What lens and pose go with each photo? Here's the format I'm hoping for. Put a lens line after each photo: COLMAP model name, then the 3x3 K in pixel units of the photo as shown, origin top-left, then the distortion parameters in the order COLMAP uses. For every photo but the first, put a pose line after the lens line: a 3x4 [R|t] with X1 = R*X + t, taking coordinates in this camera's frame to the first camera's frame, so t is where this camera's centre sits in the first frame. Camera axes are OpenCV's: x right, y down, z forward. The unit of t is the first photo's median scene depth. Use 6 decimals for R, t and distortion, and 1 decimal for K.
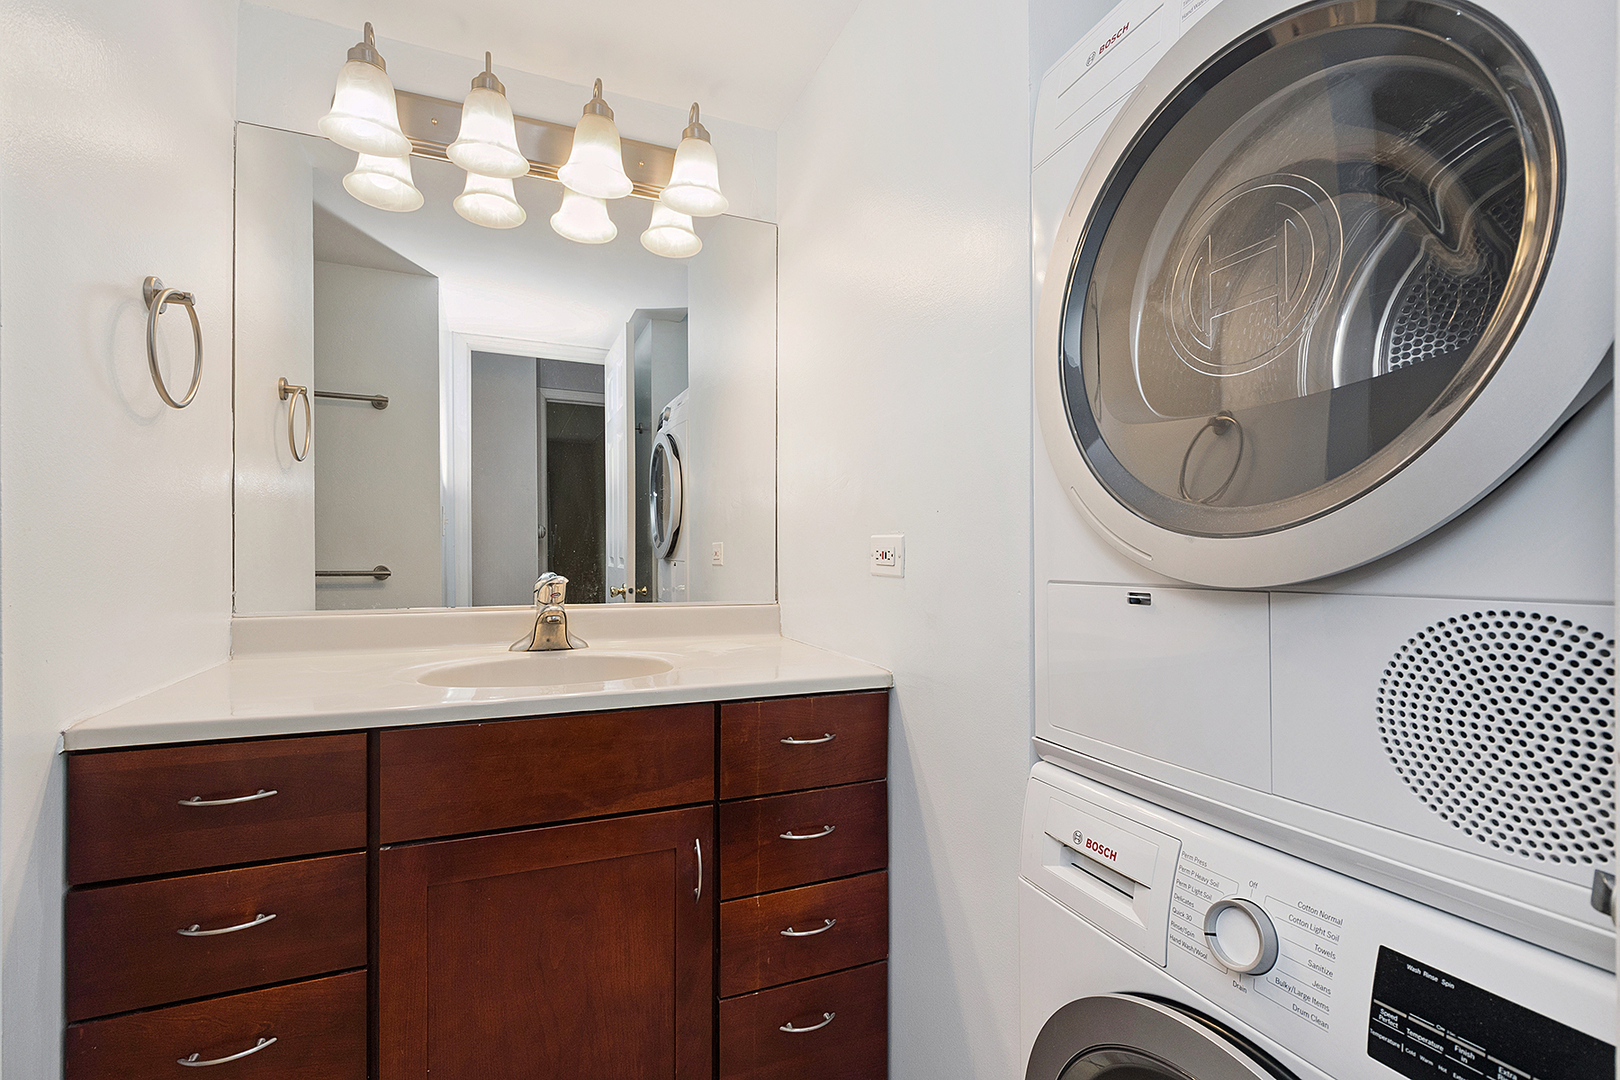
lens RADIAL K [[729.8, 0, 810.0], [0, 729.8, 540.0], [0, 0, 1]] dist [0.001279, 0.000400]
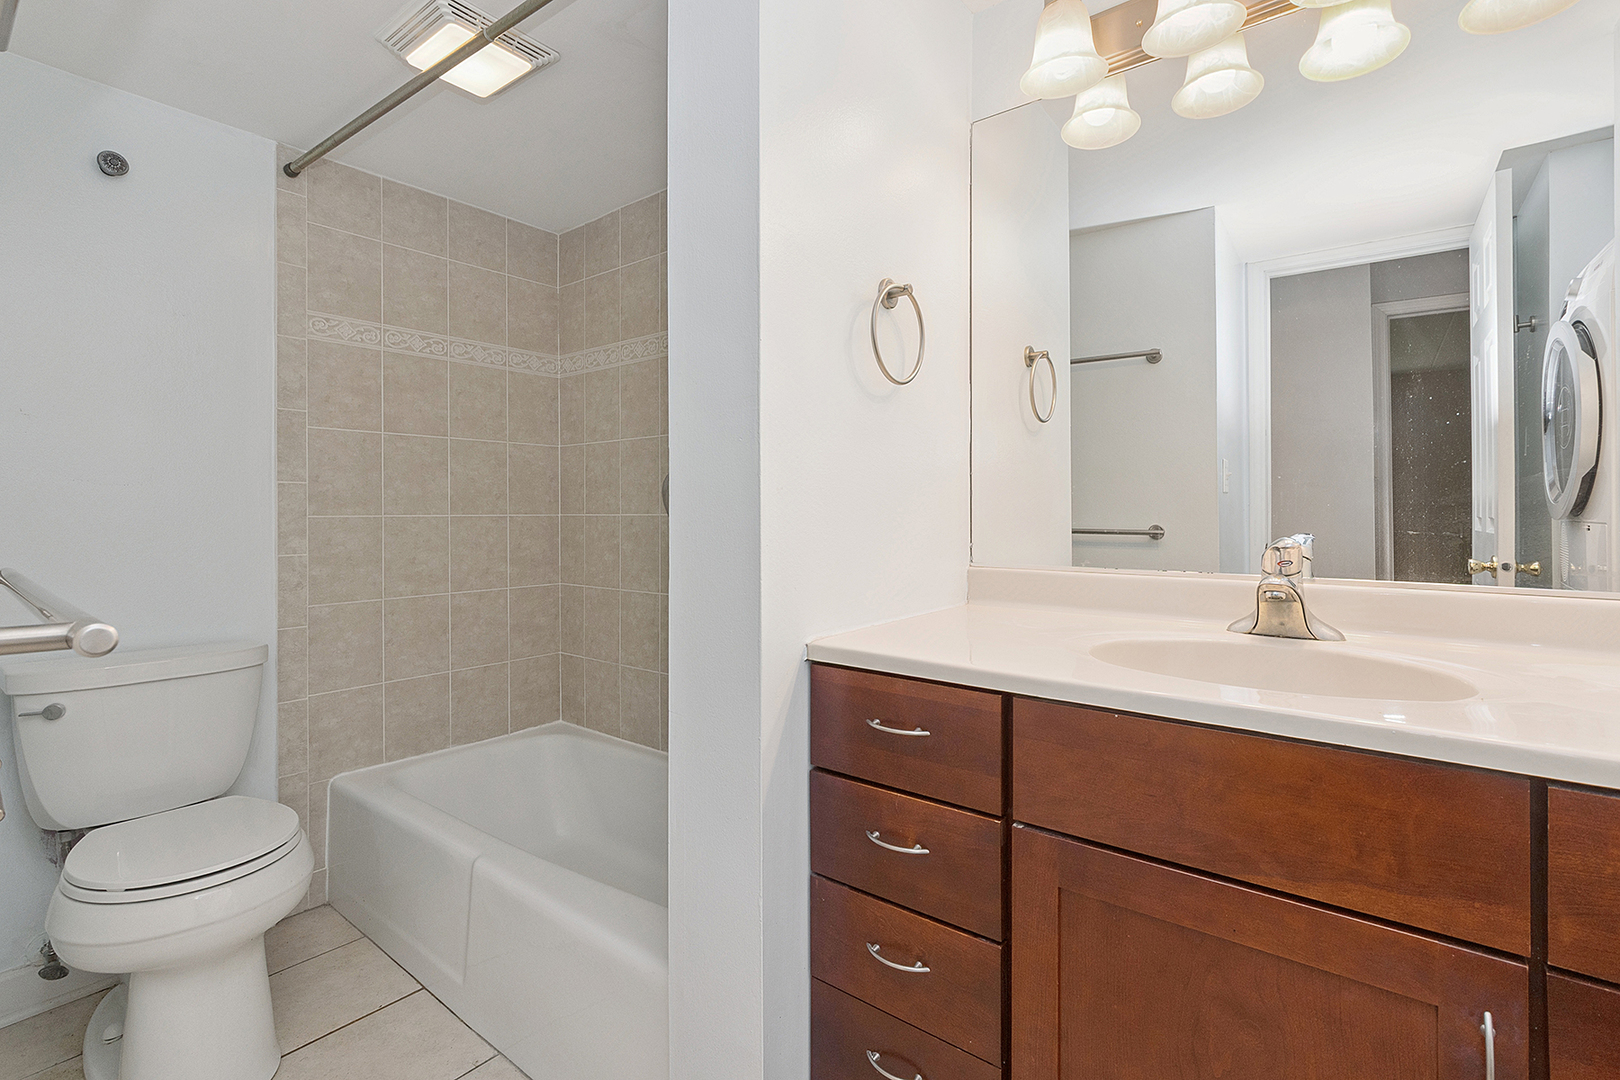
lens RADIAL K [[734.9, 0, 808.2], [0, 734.9, 511.9], [0, 0, 1]] dist [0.000625, 0.000787]
pose [[0.488614, -0.003360, -0.872494, 0.083856], [0.014289, 0.999889, 0.004151, 0.016450], [0.872383, -0.014495, 0.488608, 0.272880]]
